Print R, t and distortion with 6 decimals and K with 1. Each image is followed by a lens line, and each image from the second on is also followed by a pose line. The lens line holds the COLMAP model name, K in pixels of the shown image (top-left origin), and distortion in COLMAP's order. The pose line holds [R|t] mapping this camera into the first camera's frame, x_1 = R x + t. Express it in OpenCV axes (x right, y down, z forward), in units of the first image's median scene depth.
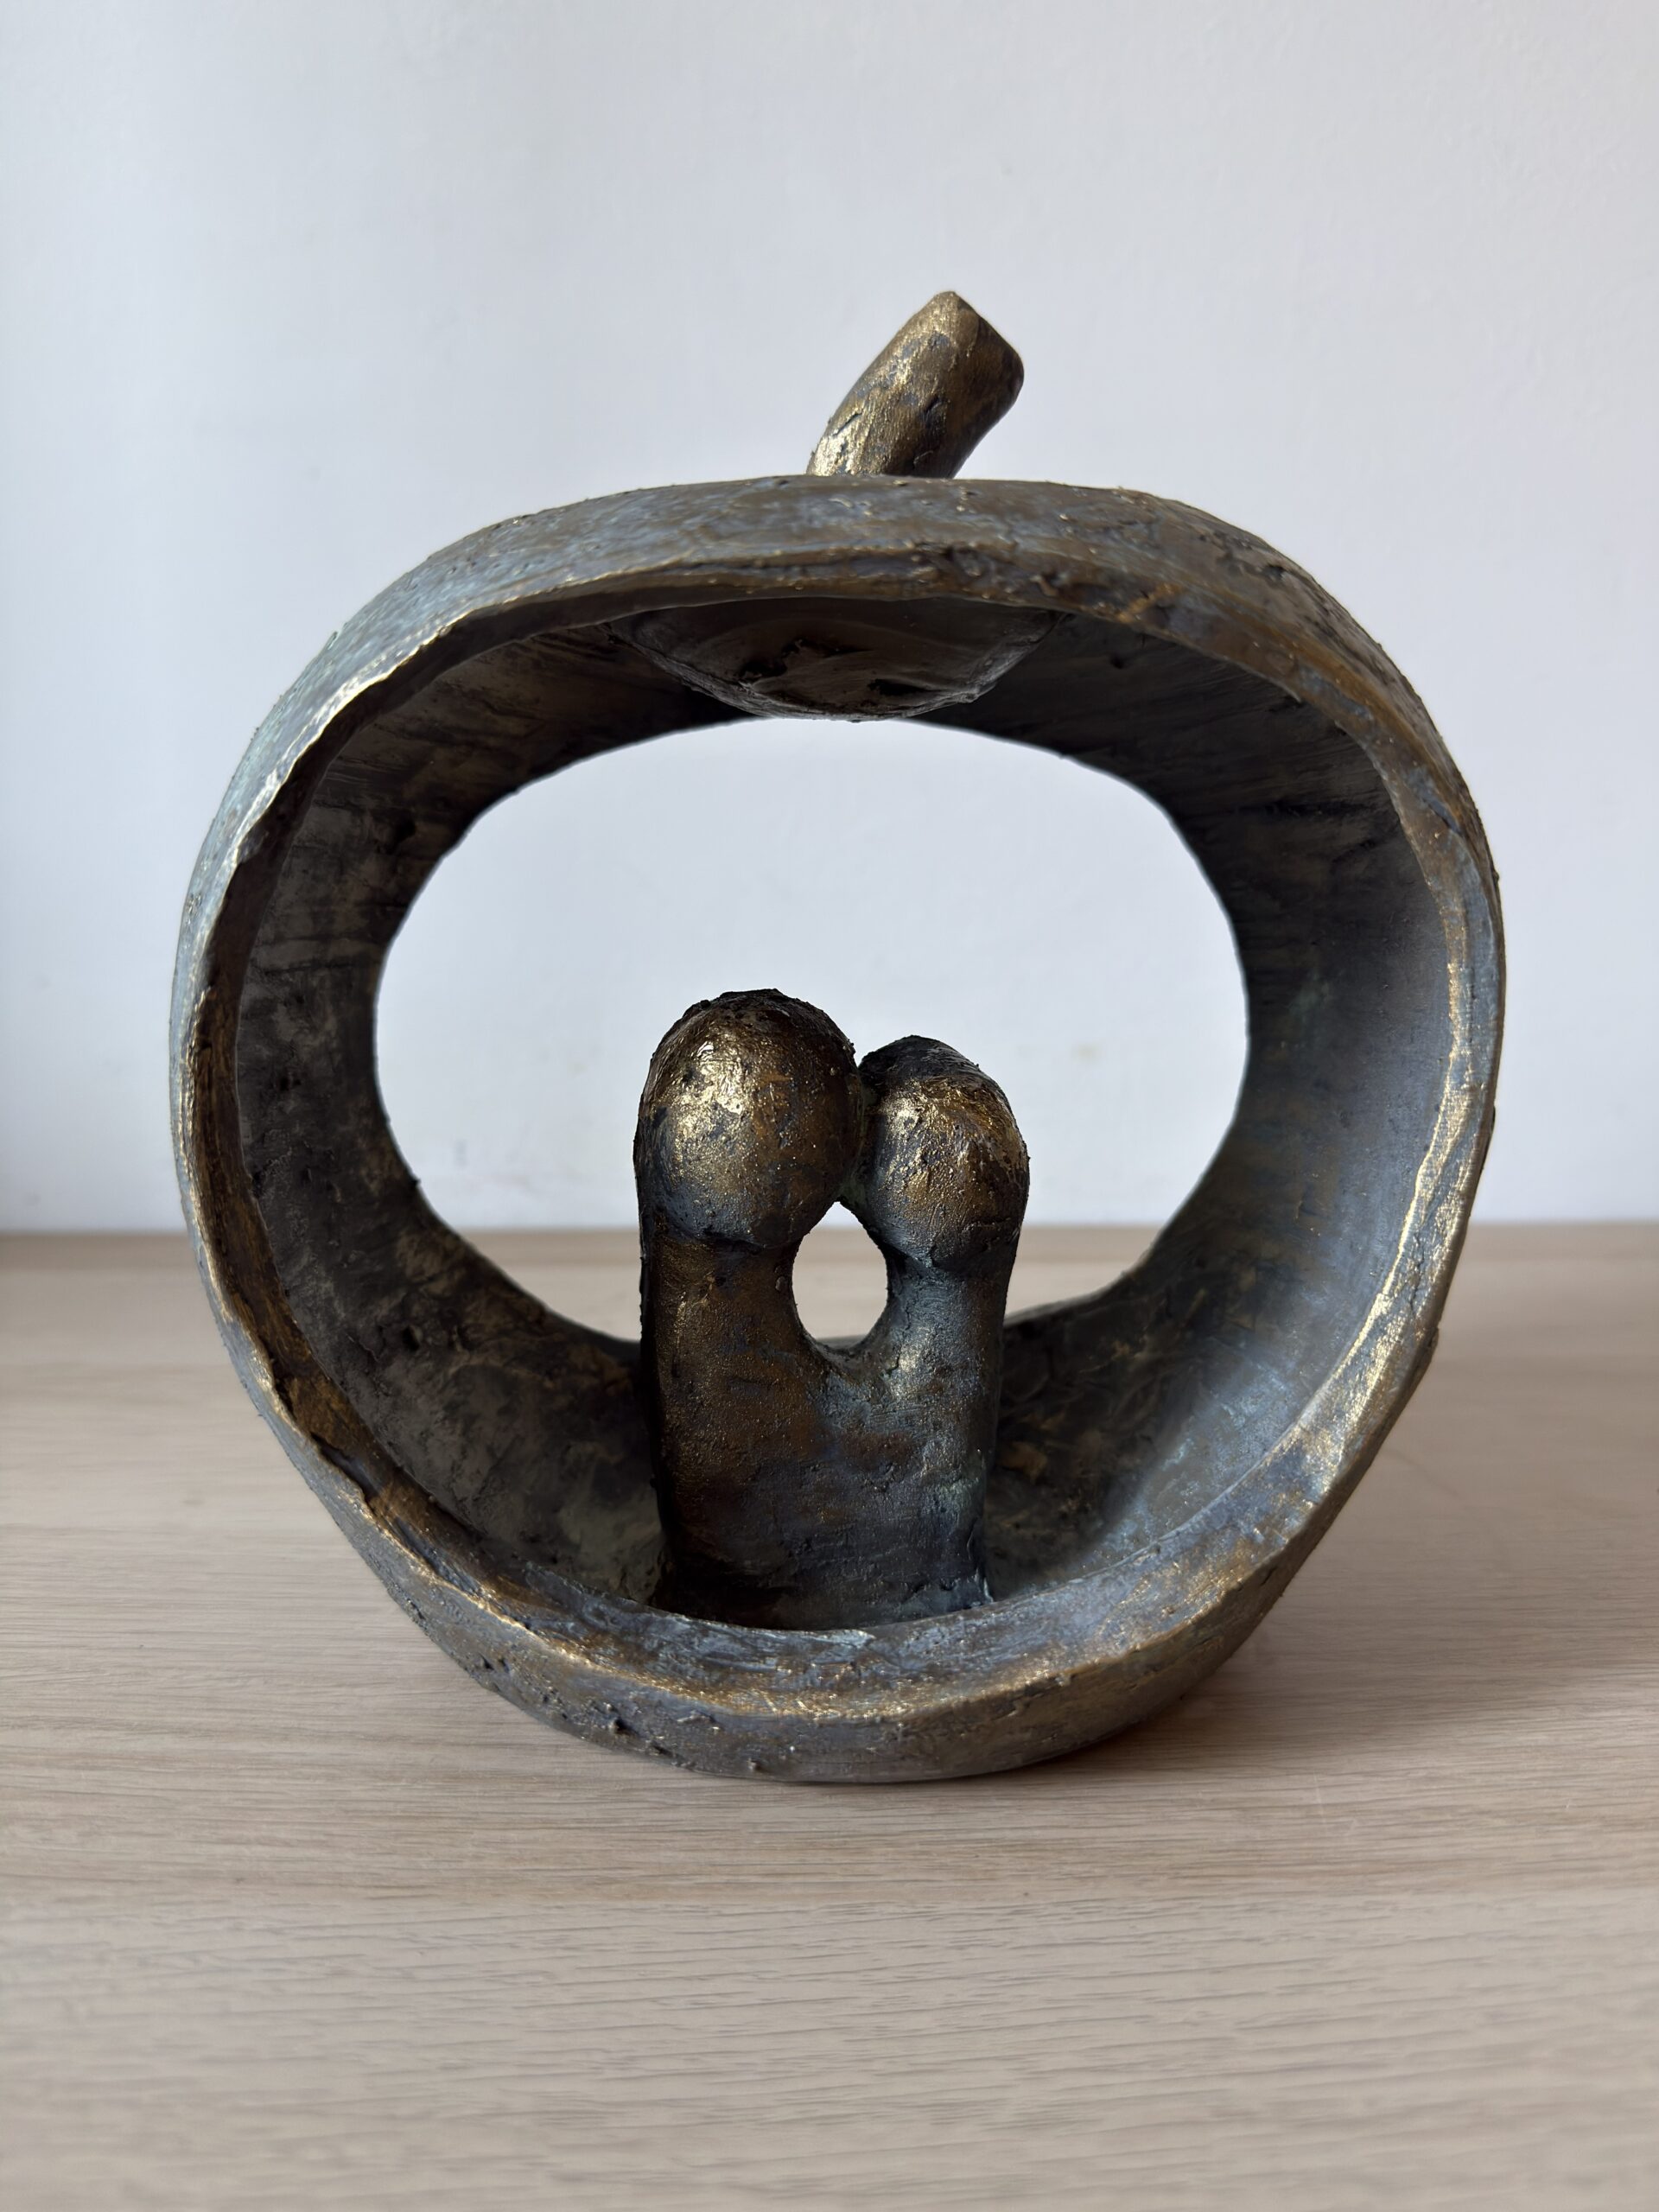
lens RADIAL K [[1608.8, 0, 836.6], [0, 1608.8, 1167.6], [0, 0, 1]] dist [-0.060081, 0.022750]
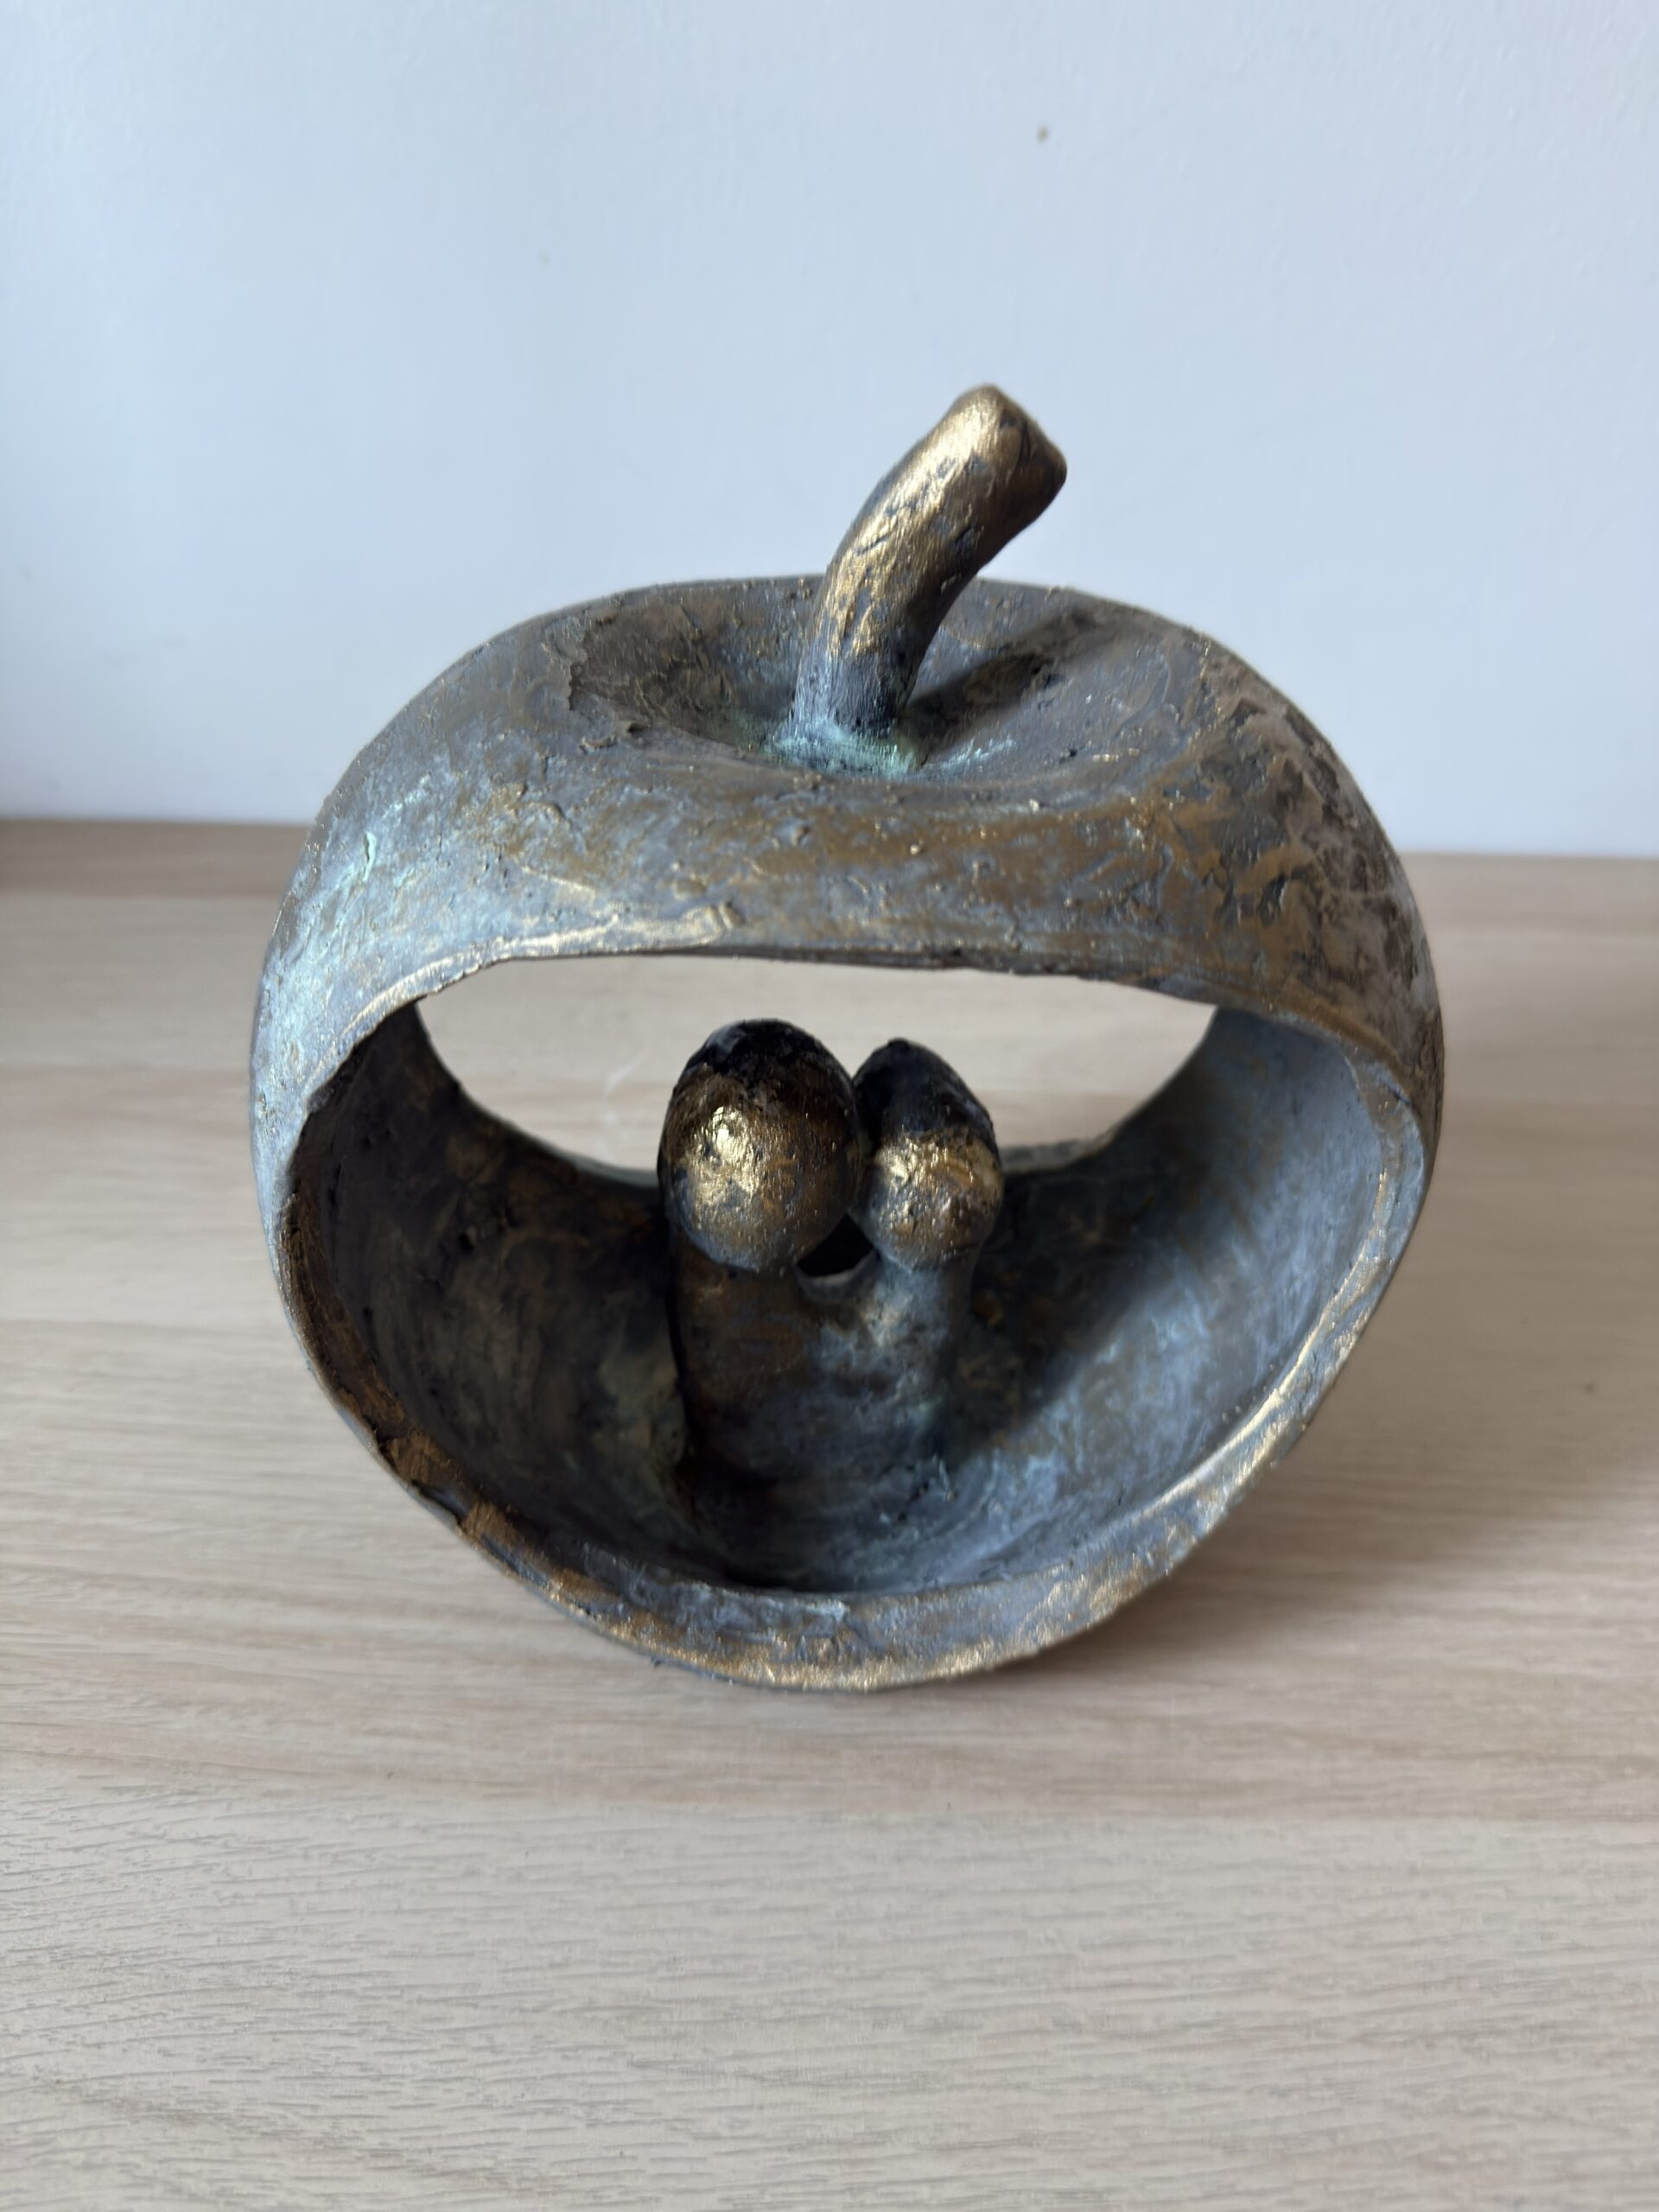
lens RADIAL K [[1608.8, 0, 819.7], [0, 1608.8, 1090.1], [0, 0, 1]] dist [-0.060081, 0.022750]
pose [[0.999433, 0.033668, 0.000258, -0.017258], [-0.030529, 0.902956, 0.428648, -0.706242], [0.014199, -0.428412, 0.903472, -0.006384]]
